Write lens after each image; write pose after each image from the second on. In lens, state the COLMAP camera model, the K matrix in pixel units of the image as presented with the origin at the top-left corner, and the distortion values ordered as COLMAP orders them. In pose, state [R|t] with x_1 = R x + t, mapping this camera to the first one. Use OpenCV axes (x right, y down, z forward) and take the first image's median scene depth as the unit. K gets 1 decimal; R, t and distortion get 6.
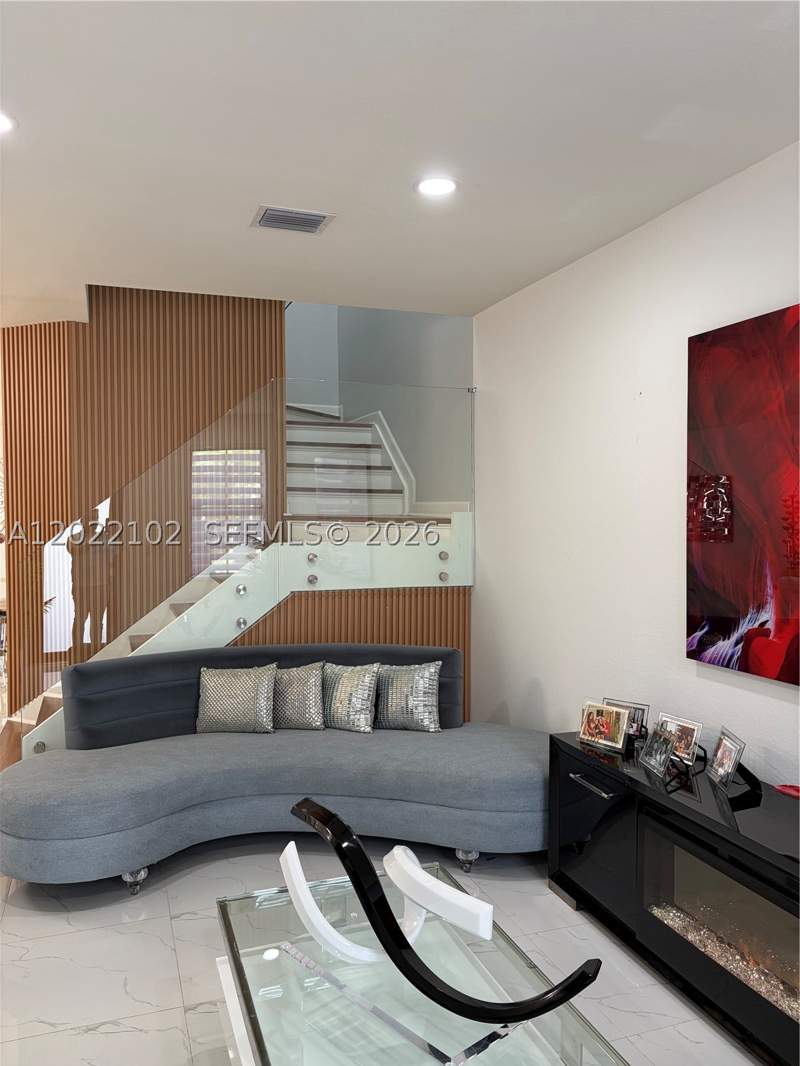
lens RADIAL K [[804.1, 0, 390.5], [0, 804.1, 541.4], [0, 0, 1]] dist [0.047028, -0.039699]
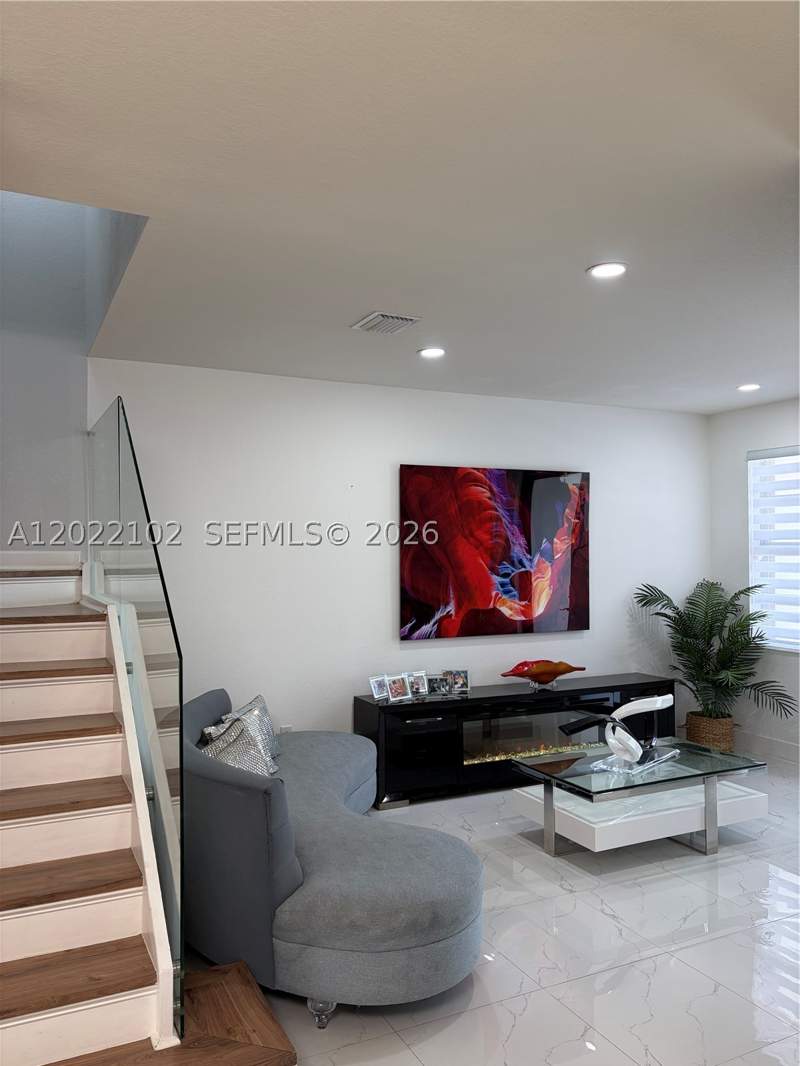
lens RADIAL K [[804.1, 0, 392.1], [0, 804.1, 538.1], [0, 0, 1]] dist [0.047028, -0.039699]
pose [[-0.109846, 0.012243, 0.993873, -1.281561], [0.040488, 0.999149, -0.007833, -0.063795], [-0.993124, 0.039379, -0.110248, 1.096500]]
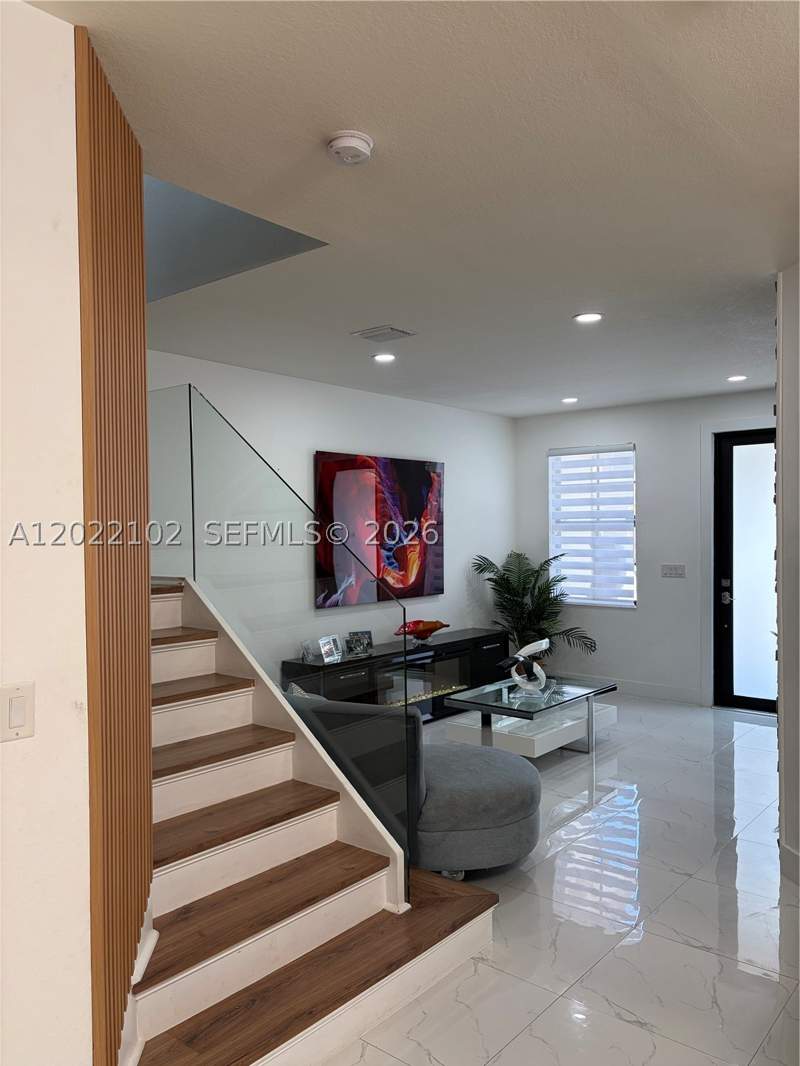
lens RADIAL K [[804.1, 0, 395.0], [0, 804.1, 533.7], [0, 0, 1]] dist [0.047028, -0.039699]
pose [[-0.502868, -0.001797, 0.864362, -1.325126], [0.042196, 0.998755, 0.026625, -0.079907], [-0.863333, 0.049861, -0.502165, 1.659376]]
